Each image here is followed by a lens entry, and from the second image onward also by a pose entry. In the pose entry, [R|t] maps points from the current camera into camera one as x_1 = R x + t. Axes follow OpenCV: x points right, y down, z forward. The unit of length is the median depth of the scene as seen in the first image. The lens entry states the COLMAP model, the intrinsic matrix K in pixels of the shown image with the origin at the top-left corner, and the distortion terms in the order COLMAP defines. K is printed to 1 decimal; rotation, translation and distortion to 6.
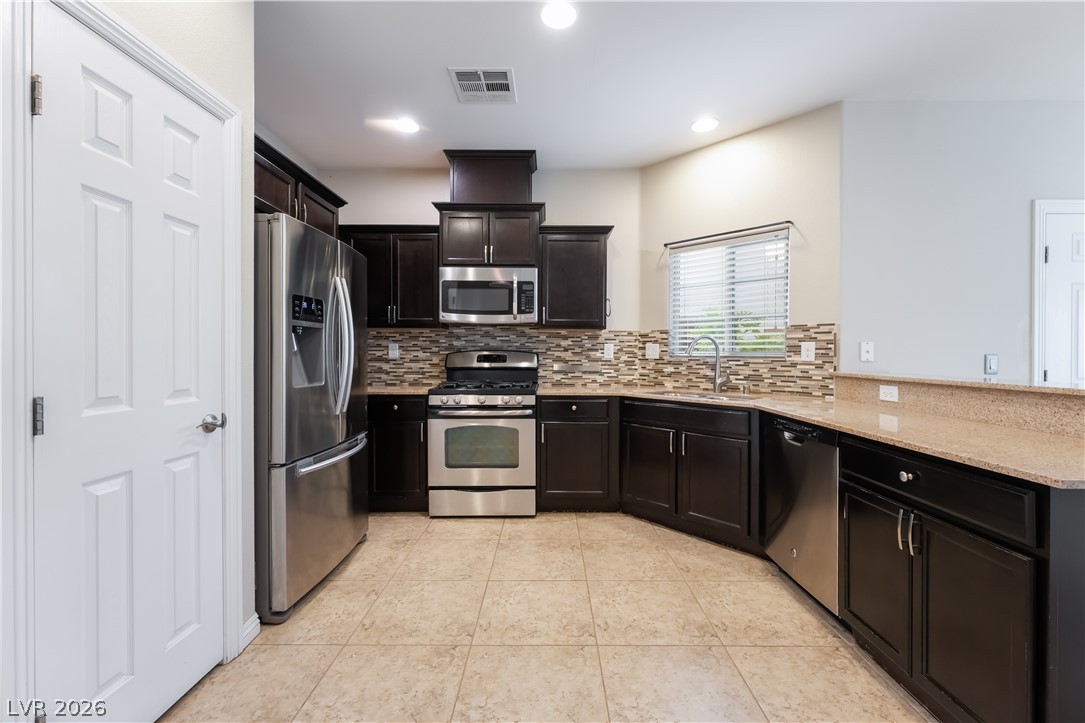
lens RADIAL K [[454.4, 0, 549.8], [0, 454.4, 355.3], [0, 0, 1]] dist [0.000327, -0.000184]
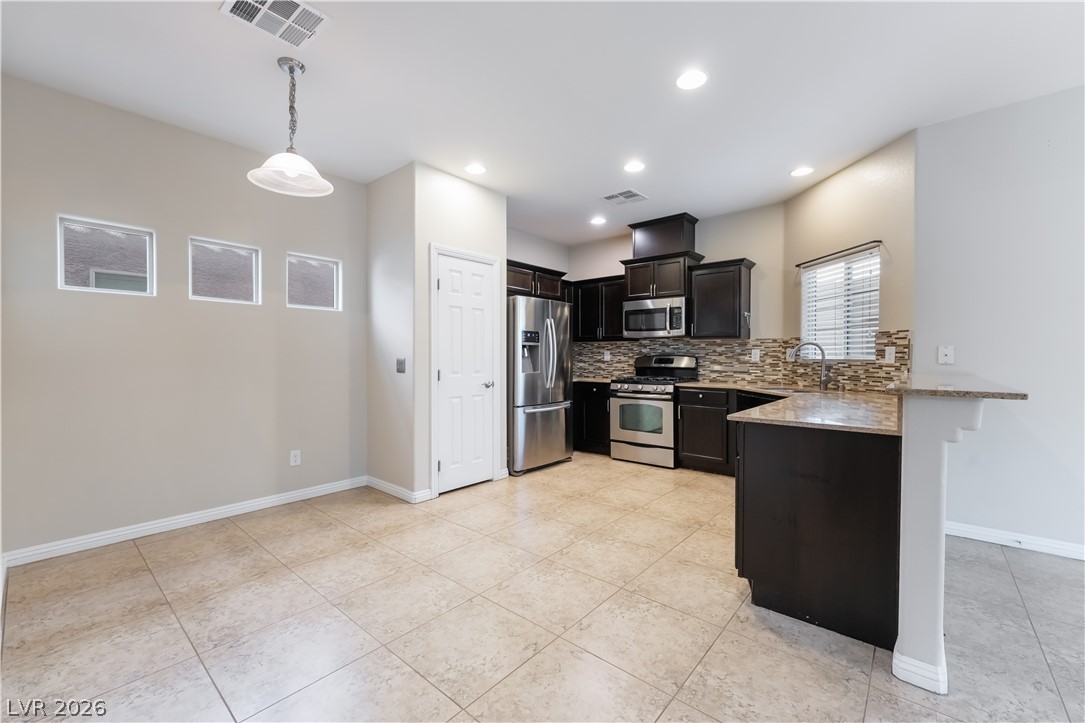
lens RADIAL K [[453.5, 0, 535.1], [0, 453.5, 361.4], [0, 0, 1]] dist [0.000888, -0.000094]
pose [[0.748730, 0.004299, -0.662861, 0.561320], [-0.001877, 0.999989, 0.004366, 0.003382], [0.662873, -0.002025, 0.748729, -0.363521]]
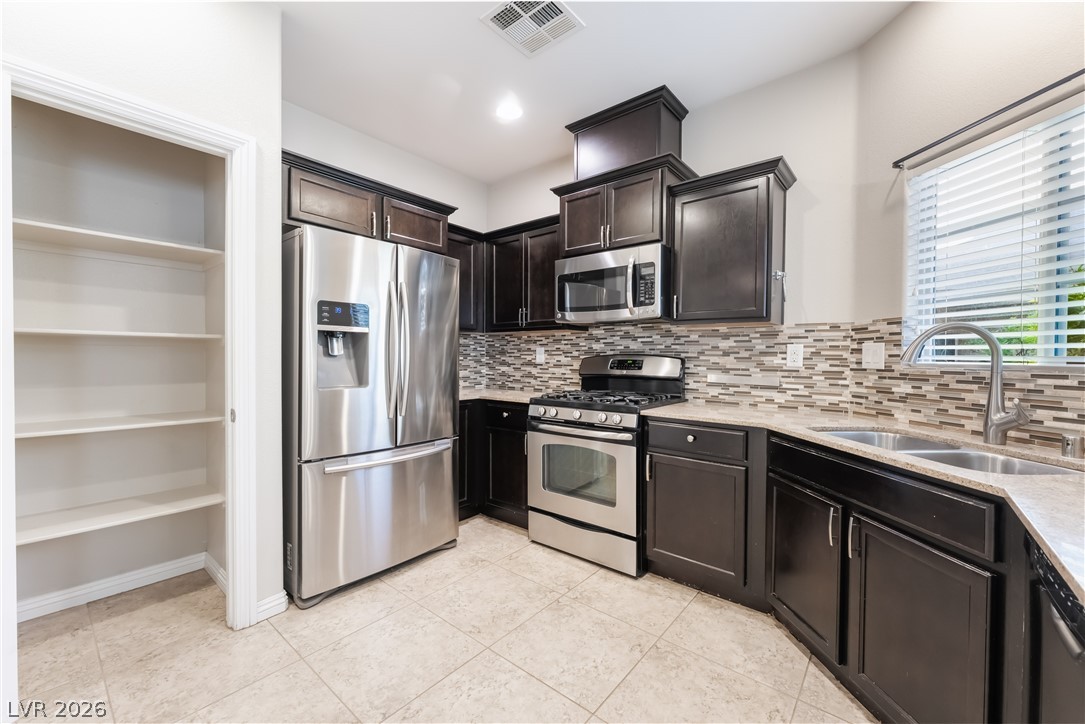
lens RADIAL K [[436.3, 0, 542.5], [0, 436.3, 362.0], [0, 0, 1]] dist [-0.000061, -0.000109]
pose [[0.765701, 0.010407, -0.643113, 0.285303], [-0.007200, 0.999945, 0.007609, -0.002503], [0.643157, -0.001196, 0.765734, 0.332626]]
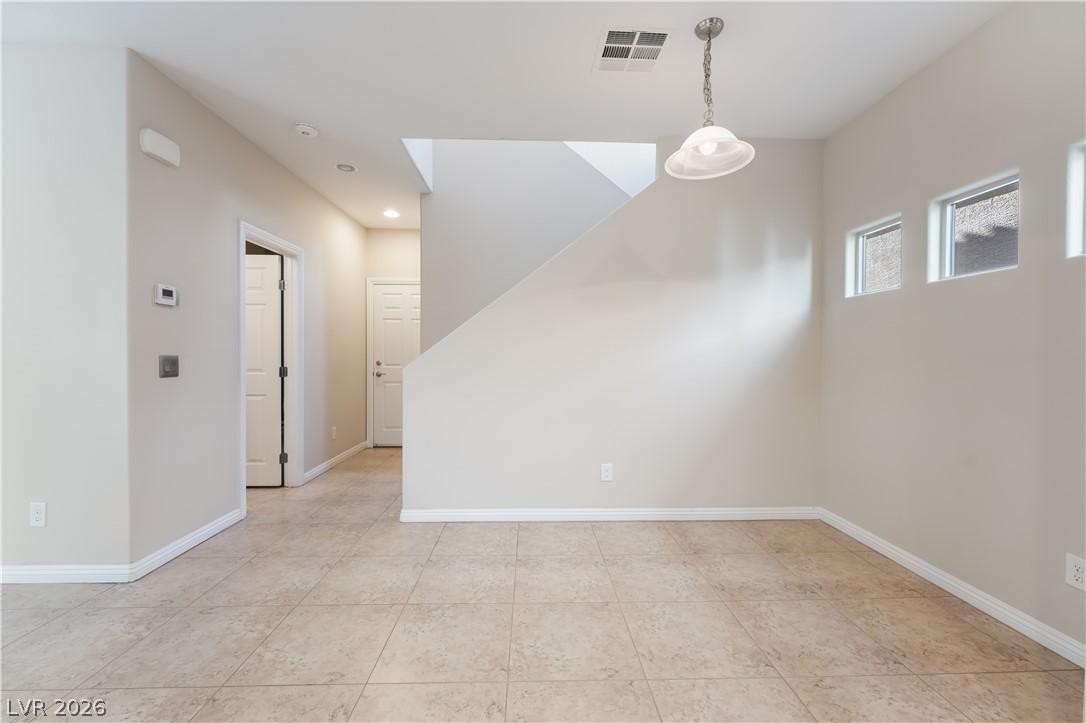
lens RADIAL K [[441.4, 0, 548.5], [0, 441.4, 361.0], [0, 0, 1]] dist [-0.000610, 0.000208]
pose [[-0.999240, -0.008366, -0.038060, 0.035657], [-0.009100, 0.999775, 0.019152, -0.005939], [0.037891, 0.019484, -0.999092, 0.550874]]
